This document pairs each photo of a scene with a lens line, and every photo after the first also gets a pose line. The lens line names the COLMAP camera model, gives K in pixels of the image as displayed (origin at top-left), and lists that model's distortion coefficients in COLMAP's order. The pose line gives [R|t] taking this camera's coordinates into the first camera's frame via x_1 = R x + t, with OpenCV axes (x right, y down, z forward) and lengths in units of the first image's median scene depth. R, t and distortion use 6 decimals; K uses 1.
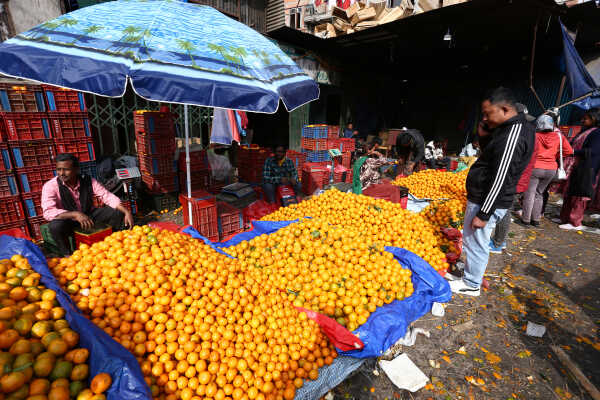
lens RADIAL K [[289.4, 0, 300.0], [0, 289.4, 200.0], [0, 0, 1]] dist [-0.075175, 0.031170]
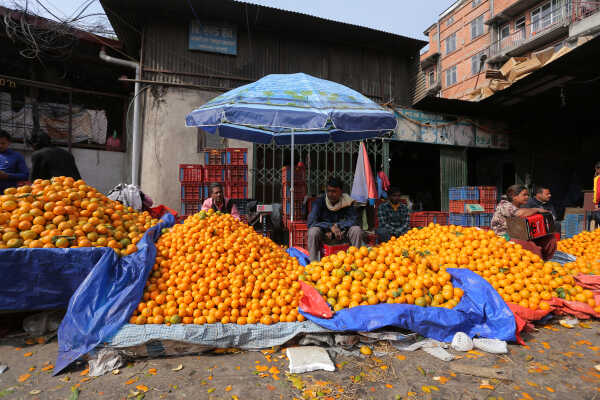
lens RADIAL K [[289.4, 0, 300.0], [0, 289.4, 200.0], [0, 0, 1]] dist [-0.075175, 0.031170]
pose [[0.806231, -0.025590, -0.591048, 0.386145], [-0.157124, 0.953921, -0.255629, 0.223278], [0.570354, 0.298964, 0.765060, 0.057476]]
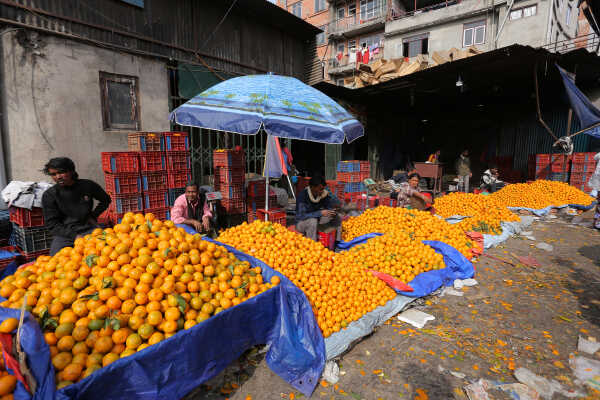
lens RADIAL K [[289.4, 0, 300.0], [0, 289.4, 200.0], [0, 0, 1]] dist [-0.075175, 0.031170]
pose [[0.996660, -0.024339, -0.077958, -0.133728], [0.012961, 0.989600, -0.143260, 0.141886], [0.080634, 0.141771, 0.986610, -0.325769]]
